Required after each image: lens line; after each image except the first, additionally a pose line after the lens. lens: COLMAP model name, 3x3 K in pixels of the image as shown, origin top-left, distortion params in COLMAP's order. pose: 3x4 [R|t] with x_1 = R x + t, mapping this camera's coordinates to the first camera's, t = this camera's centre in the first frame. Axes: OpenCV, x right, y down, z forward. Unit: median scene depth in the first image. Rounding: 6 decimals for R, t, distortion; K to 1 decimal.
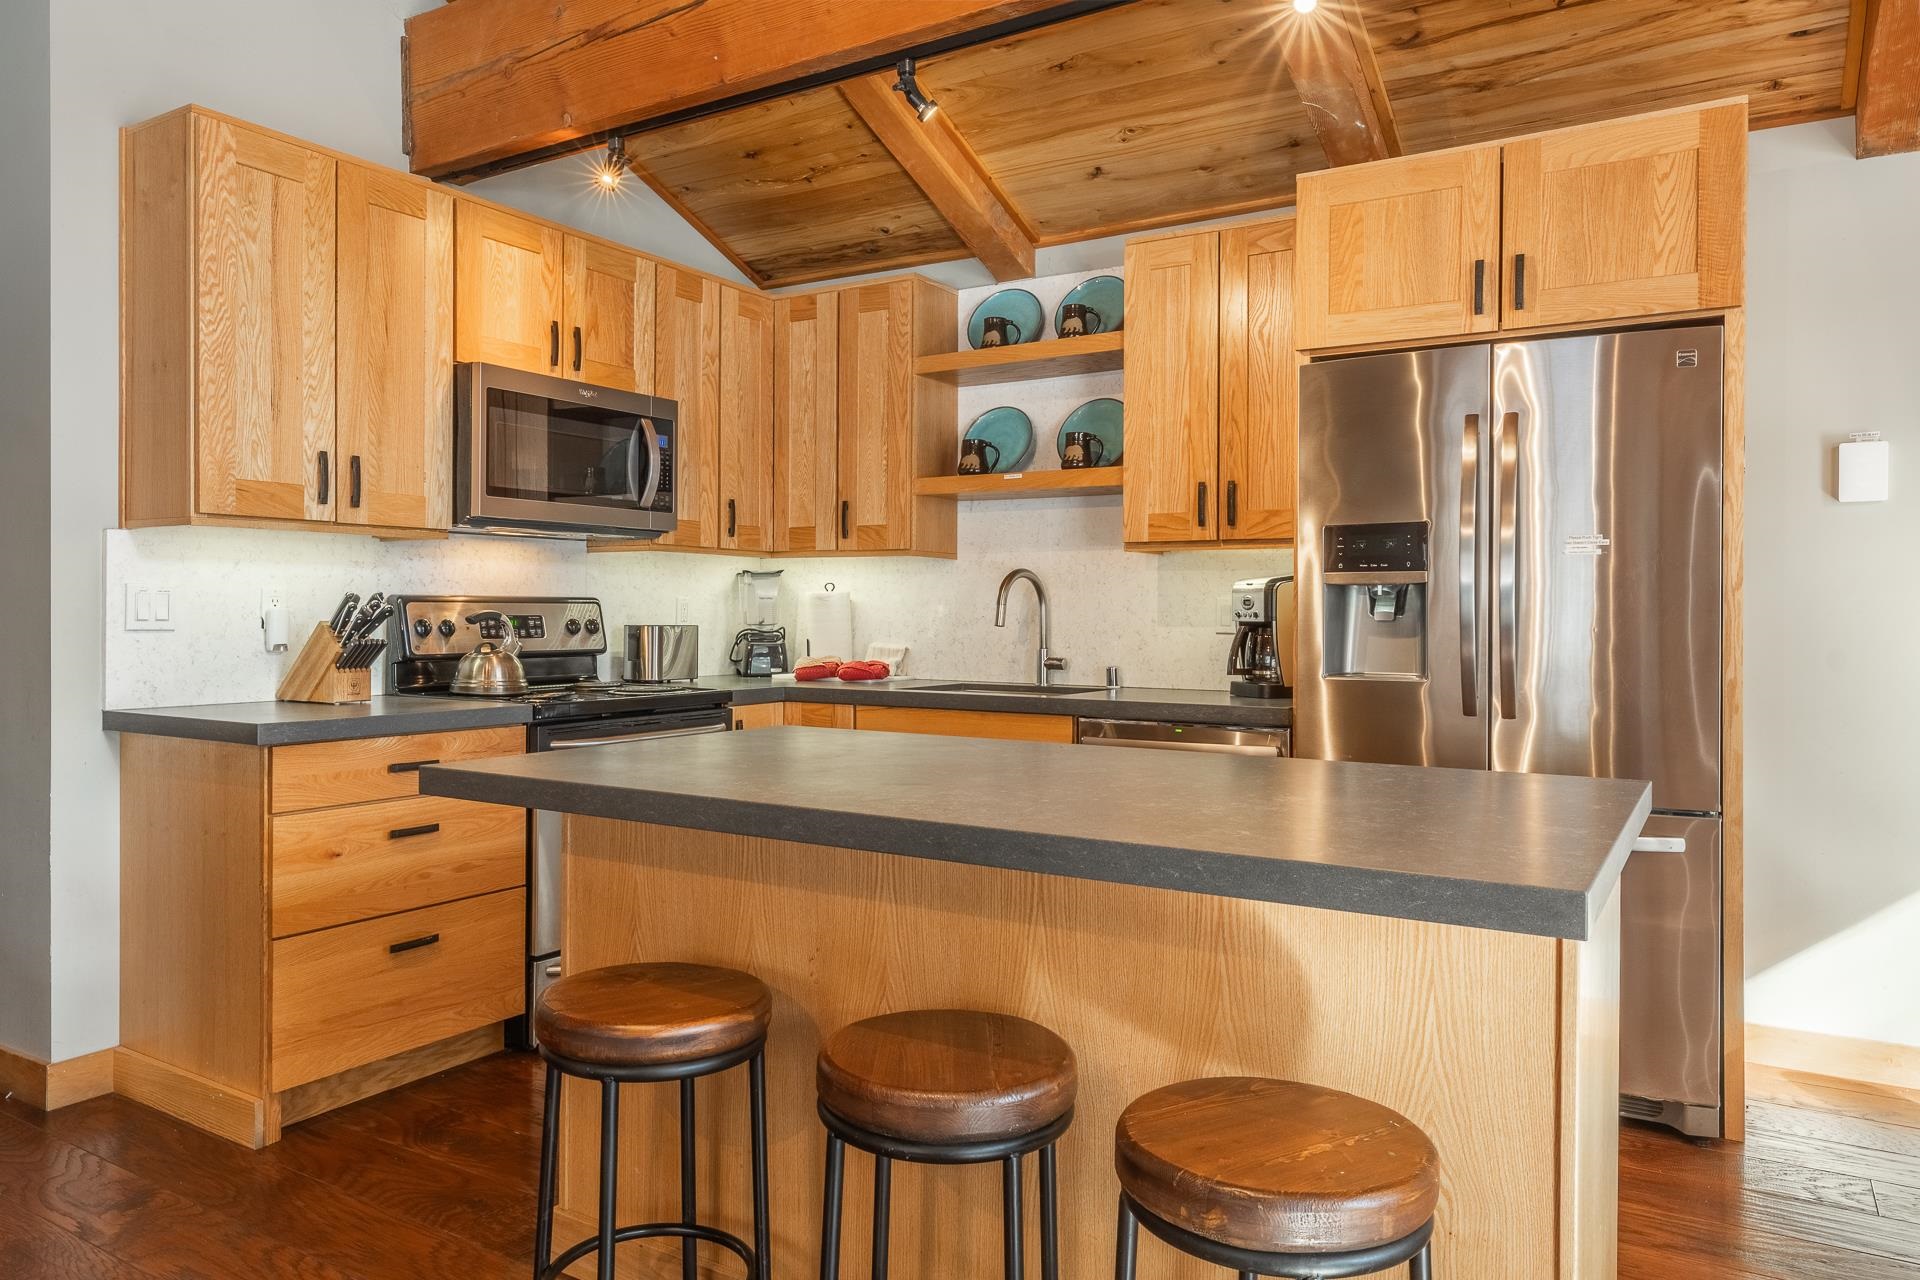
lens RADIAL K [[1310.0, 0, 963.7], [0, 1310.0, 626.5], [0, 0, 1]] dist [0.002594, -0.002083]
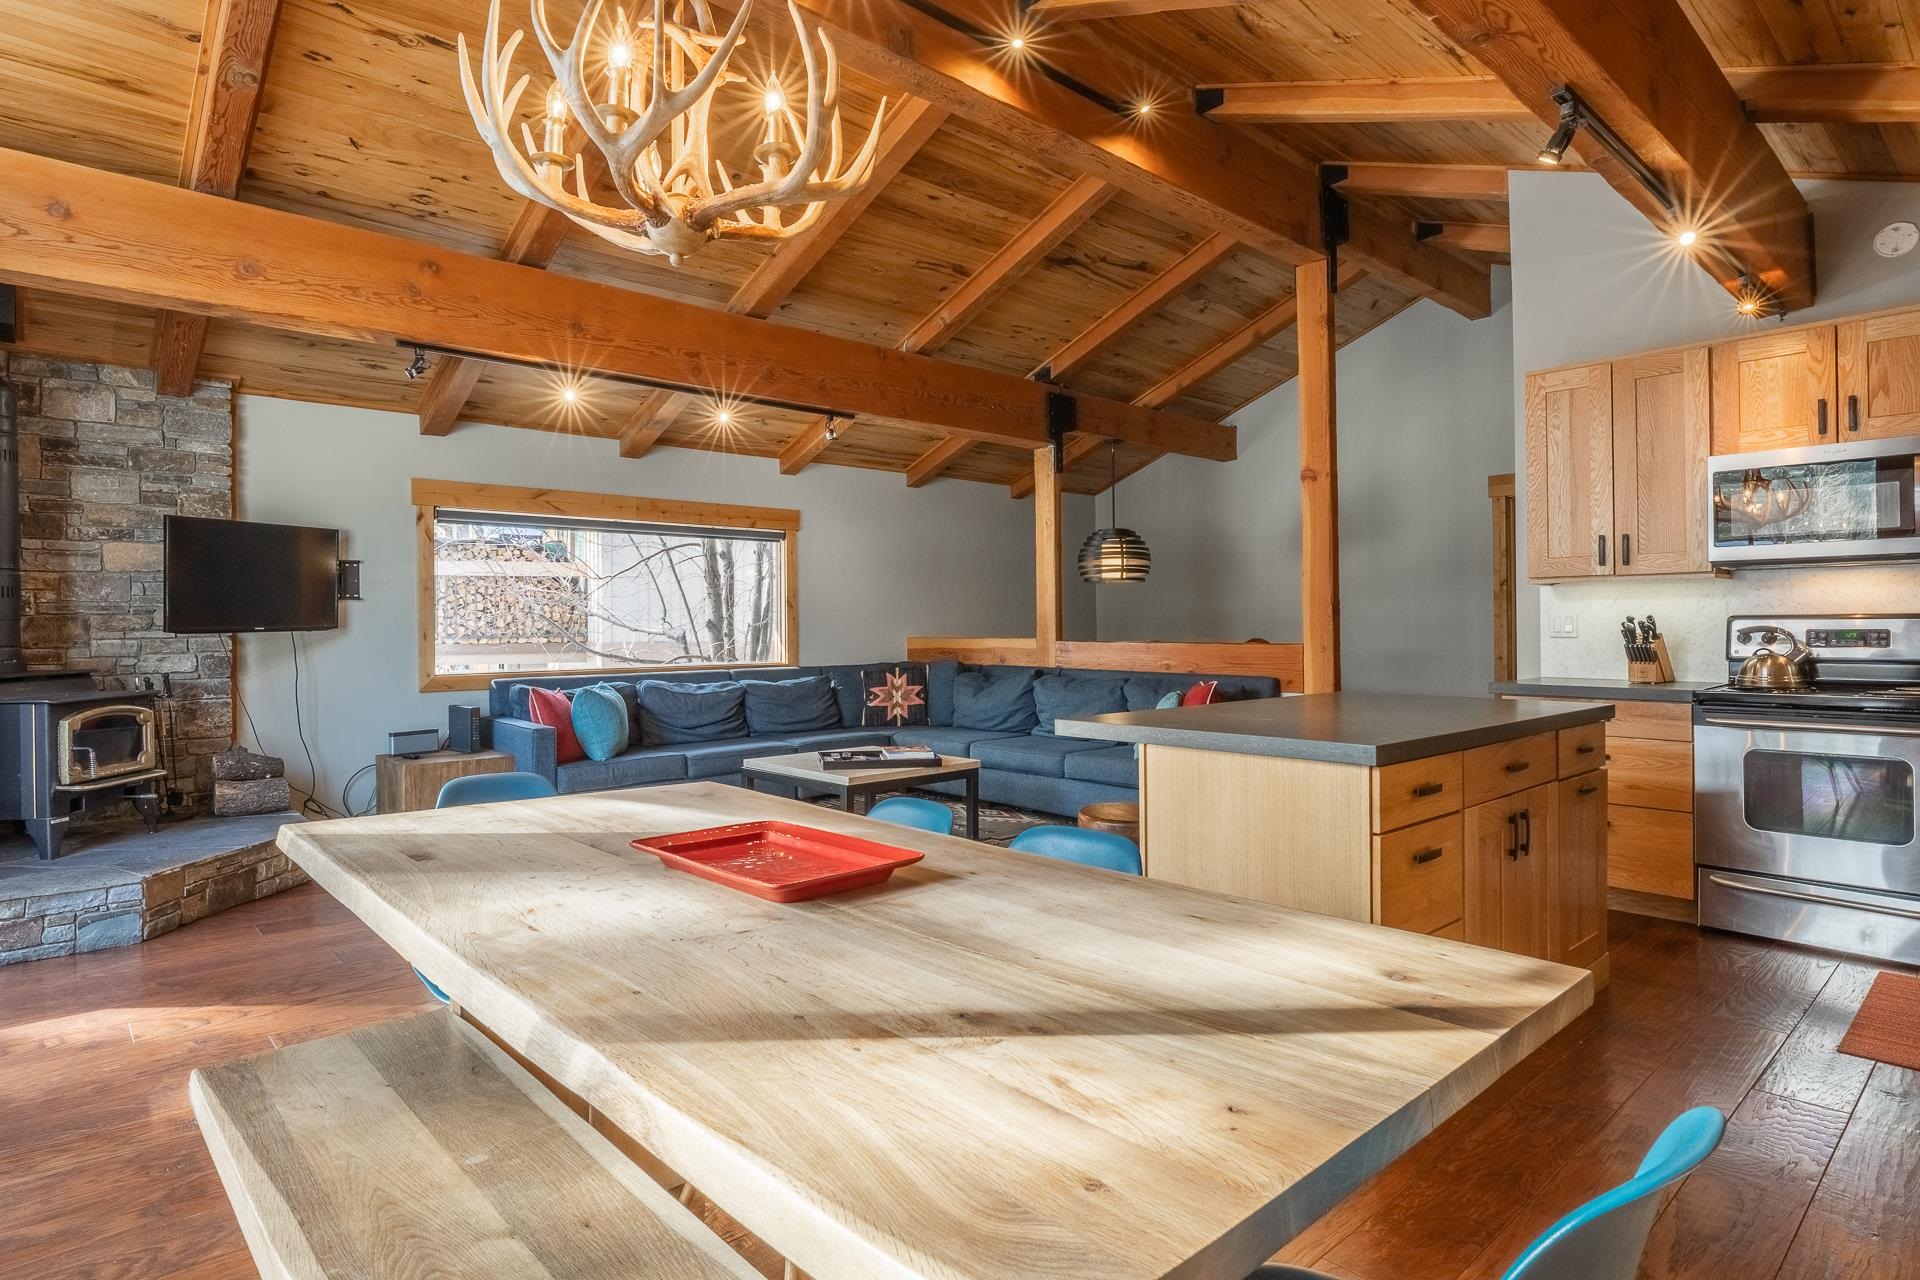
lens RADIAL K [[1028.1, 0, 935.1], [0, 1028.1, 619.5], [0, 0, 1]] dist [-0.003306, -0.001253]
pose [[-0.294548, -0.009716, -0.955587, 0.974708], [-0.005644, 0.999949, -0.008427, -0.004769], [0.955620, 0.002912, -0.294587, 0.506790]]
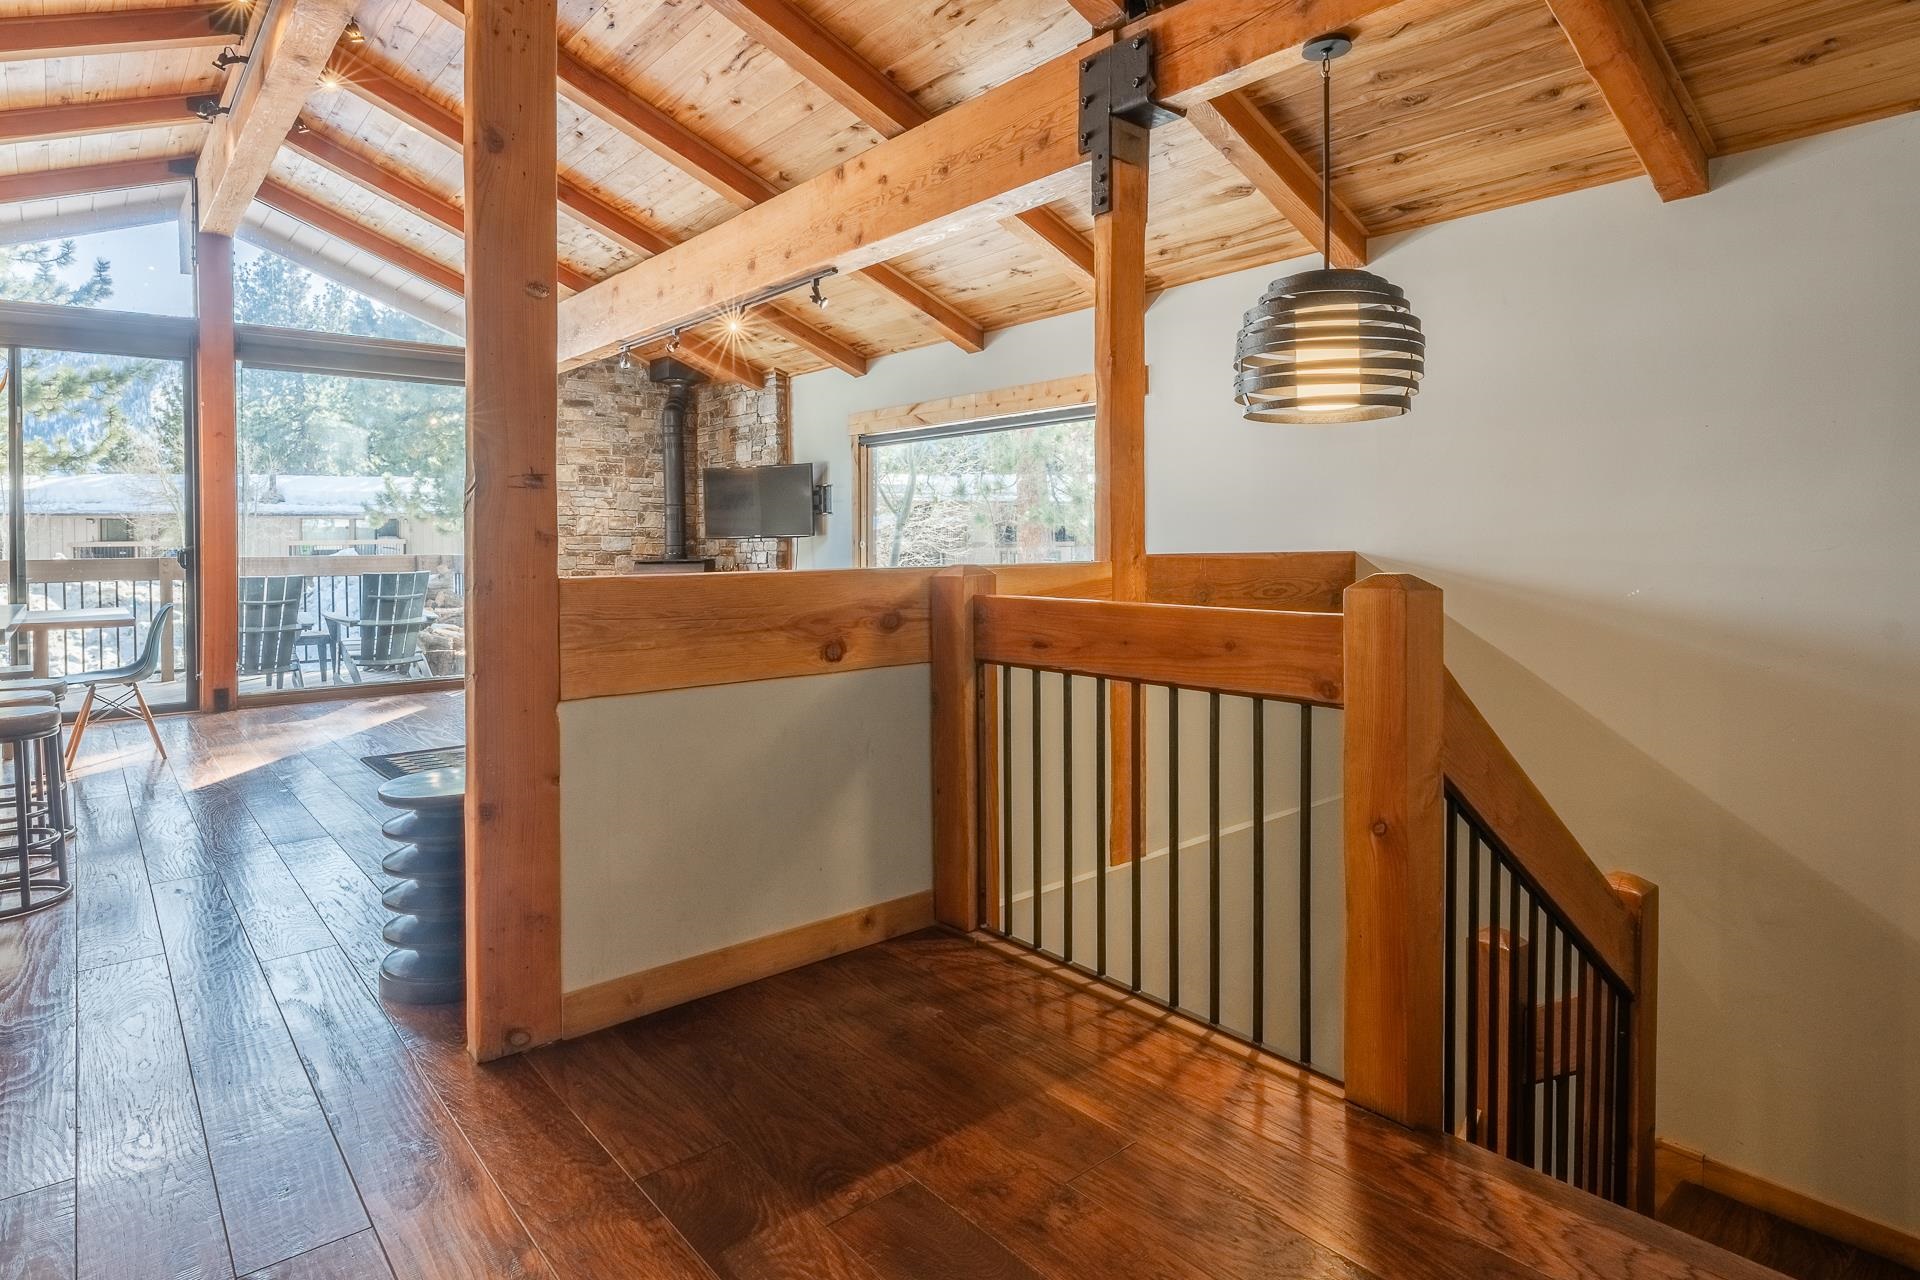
lens RADIAL K [[1028.1, 0, 954.1], [0, 1028.1, 541.7], [0, 0, 1]] dist [-0.003306, -0.001253]
pose [[-0.951926, 0.001823, 0.306322, -1.215251], [0.007179, 0.999840, 0.016358, -0.019345], [-0.306244, 0.017771, -0.951787, 1.130664]]
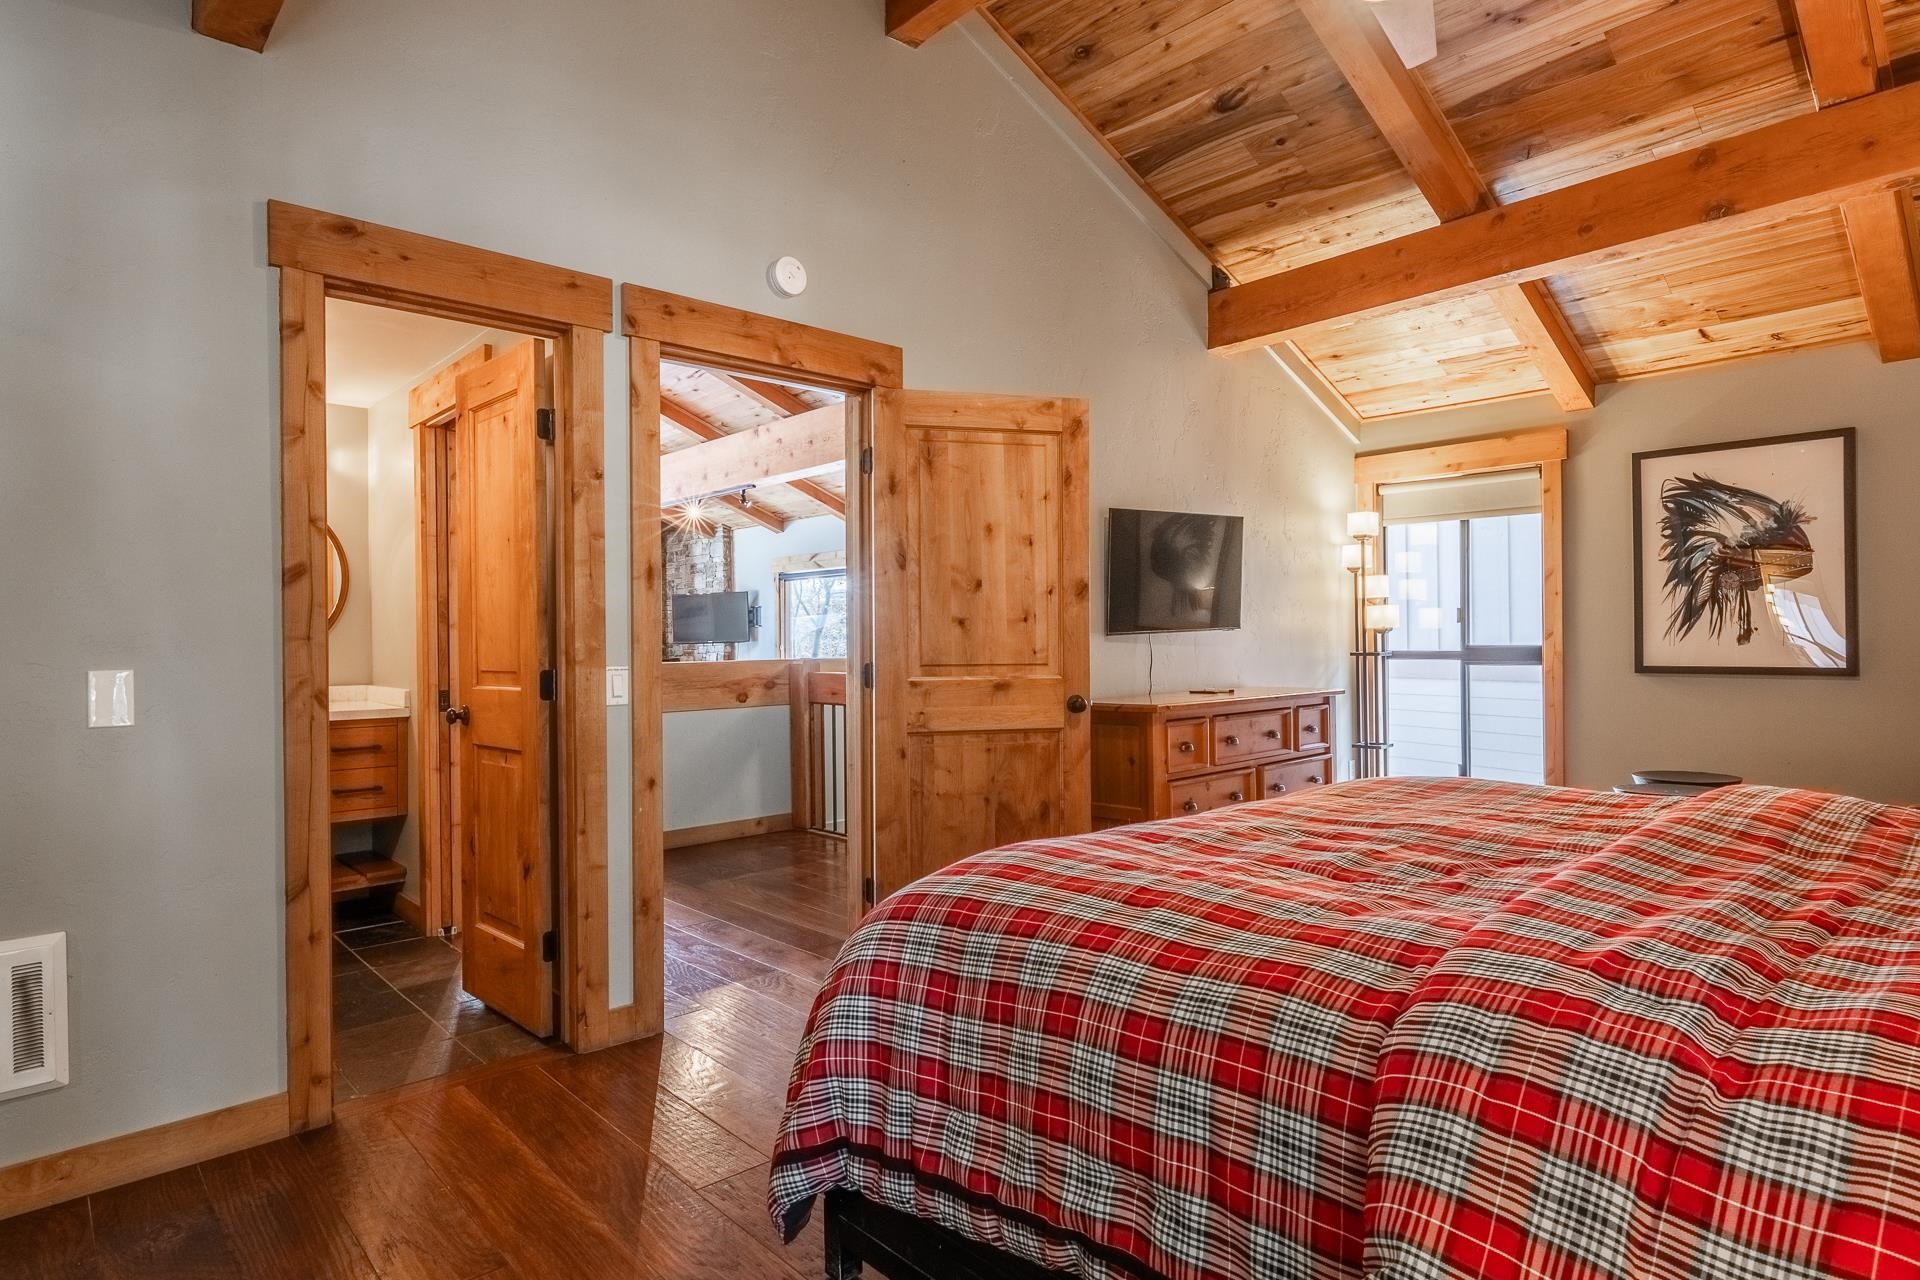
lens RADIAL K [[1028.1, 0, 943.2], [0, 1028.1, 647.3], [0, 0, 1]] dist [-0.003306, -0.001253]
pose [[-0.960732, 0.003544, 0.277454, -1.708893], [0.009909, 0.999719, 0.021543, -0.042337], [-0.277300, 0.023447, -0.960497, 2.008150]]
